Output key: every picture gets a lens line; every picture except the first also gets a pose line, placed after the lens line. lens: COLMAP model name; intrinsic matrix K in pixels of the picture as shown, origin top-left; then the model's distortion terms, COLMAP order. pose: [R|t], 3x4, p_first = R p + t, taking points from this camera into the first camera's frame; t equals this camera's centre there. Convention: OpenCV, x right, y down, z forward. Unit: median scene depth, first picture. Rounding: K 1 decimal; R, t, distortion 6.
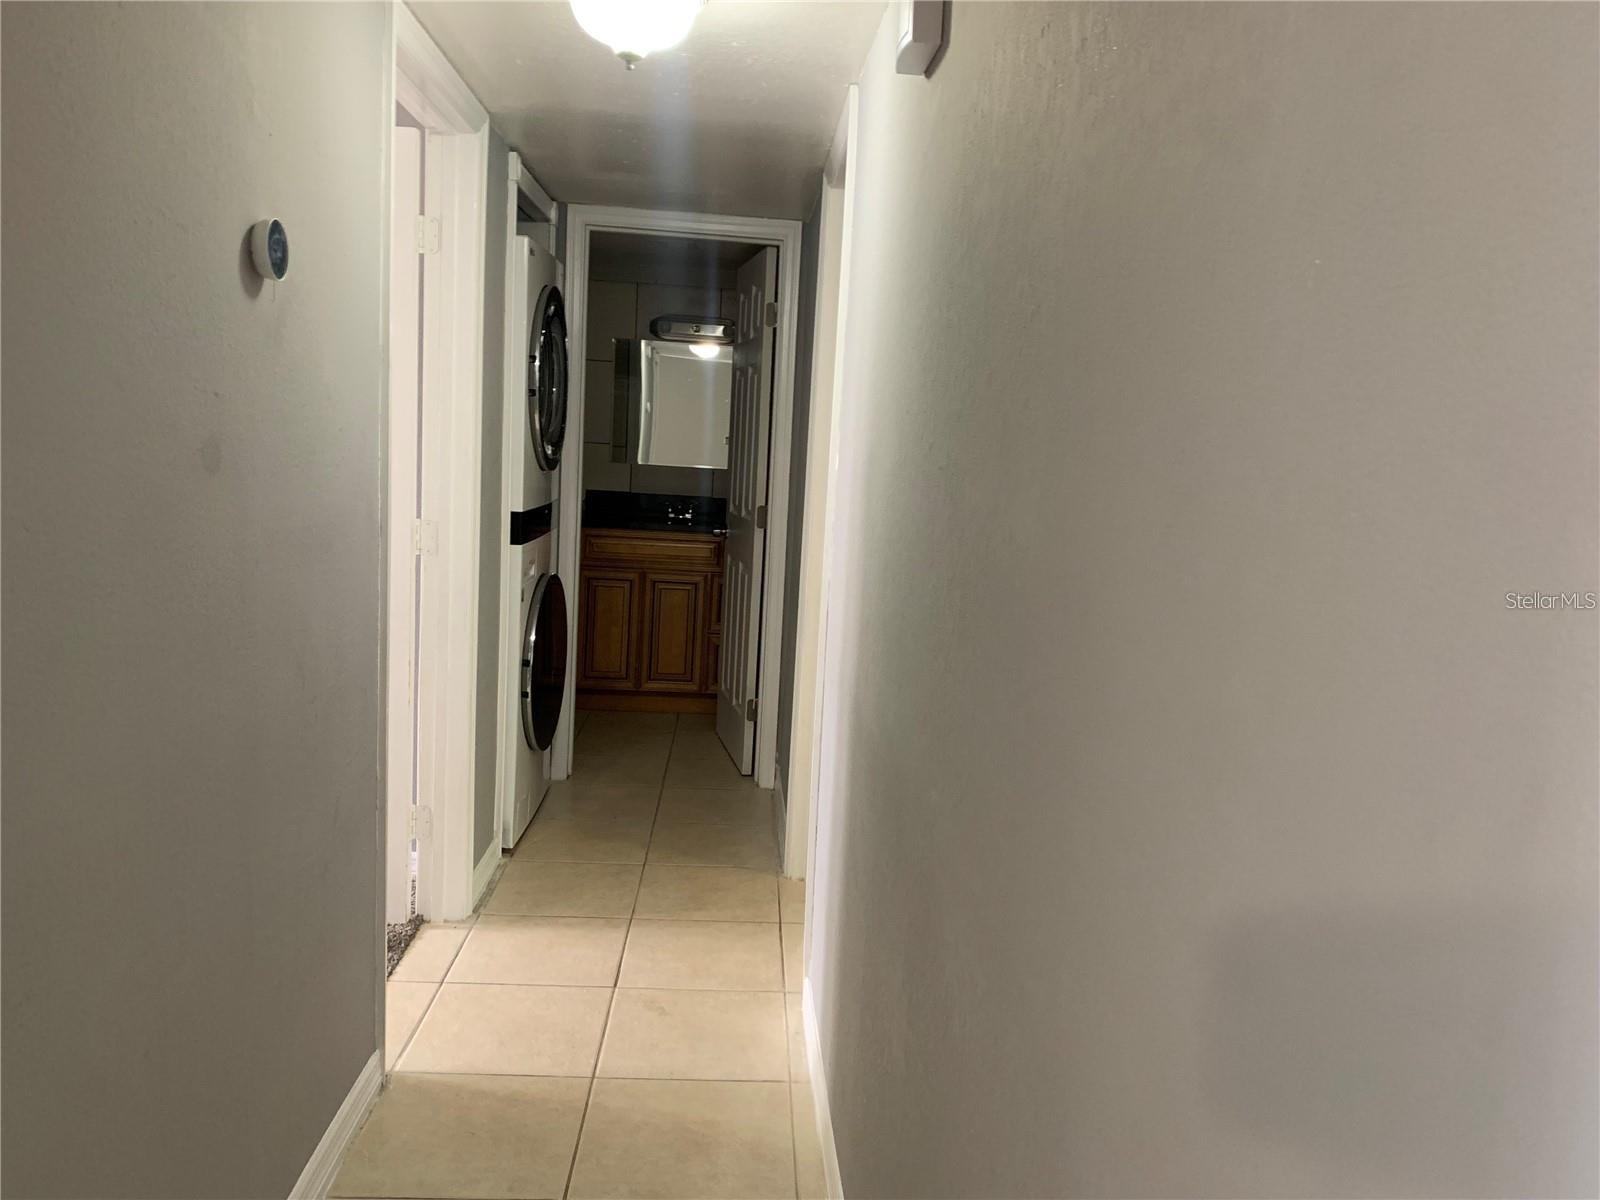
lens RADIAL K [[1220.6, 0, 804.9], [0, 1220.6, 586.3], [0, 0, 1]] dist [0.084900, -0.001064]
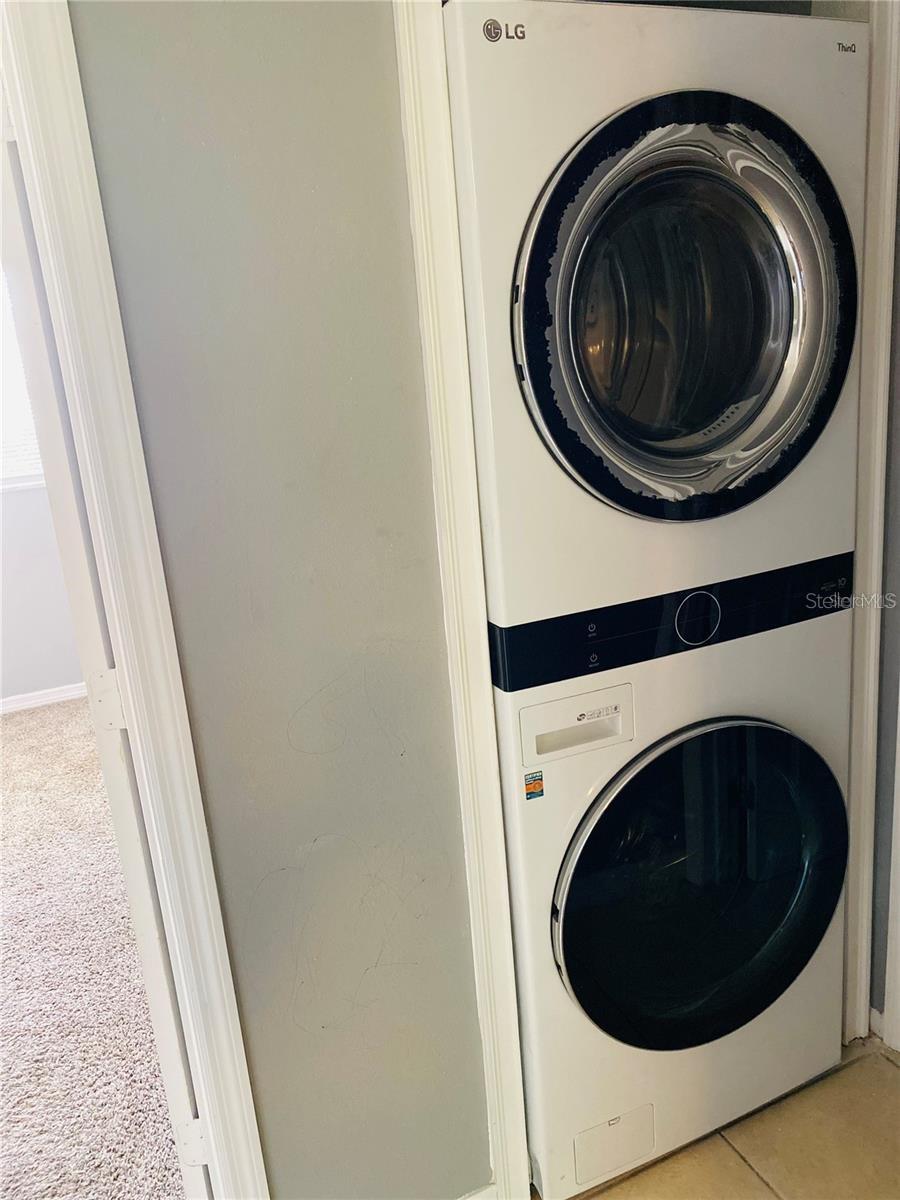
lens RADIAL K [[923.4, 0, 455.1], [0, 923.4, 607.5], [0, 0, 1]] dist [0.011791, -0.006400]
pose [[0.386273, 0.150408, -0.910039, 0.068553], [-0.007173, 0.987076, 0.160095, -0.098036], [0.922357, -0.055313, 0.382359, 0.657767]]
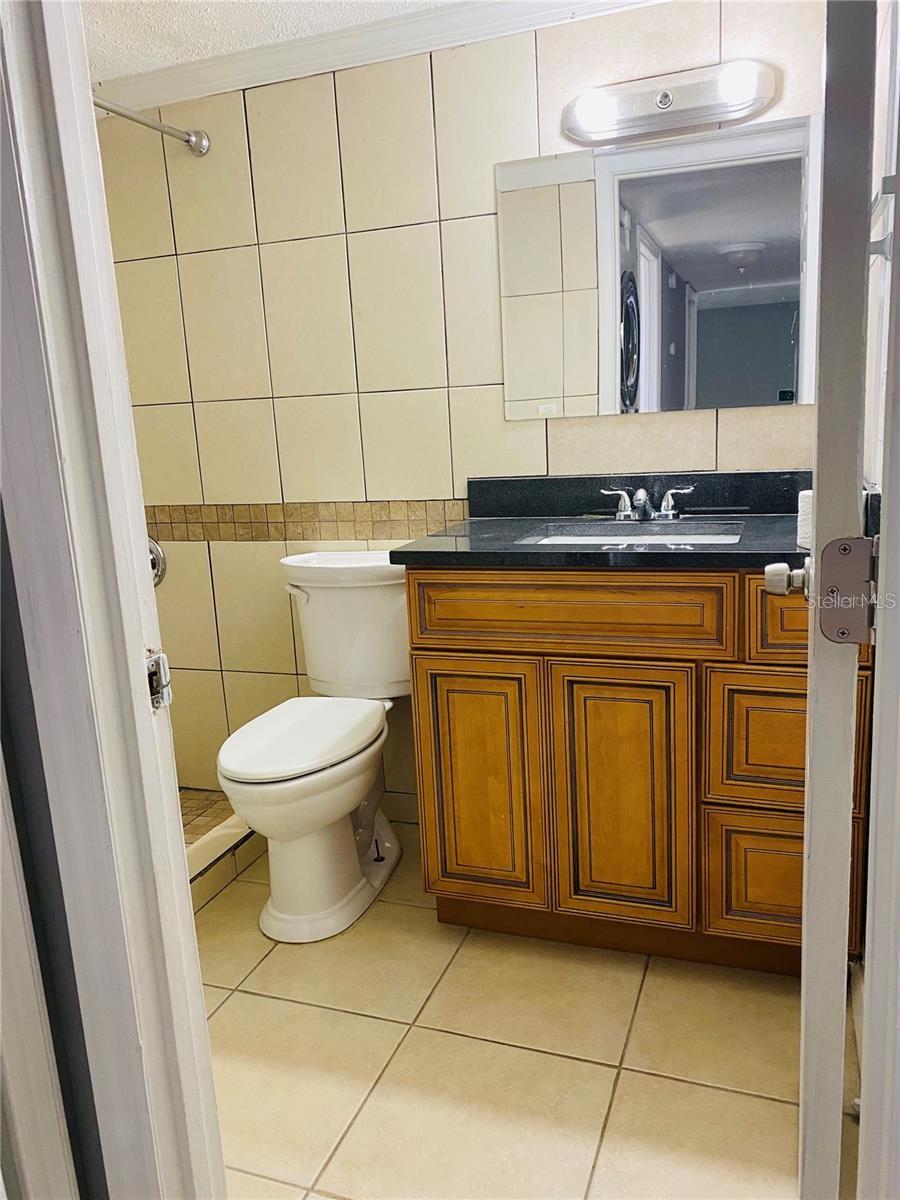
lens RADIAL K [[923.4, 0, 455.1], [0, 923.4, 607.5], [0, 0, 1]] dist [0.011791, -0.006400]
pose [[0.911780, -0.026749, -0.409807, -0.029935], [0.058320, 0.996197, 0.064733, -0.064321], [0.406517, -0.082923, 0.909872, 0.817061]]
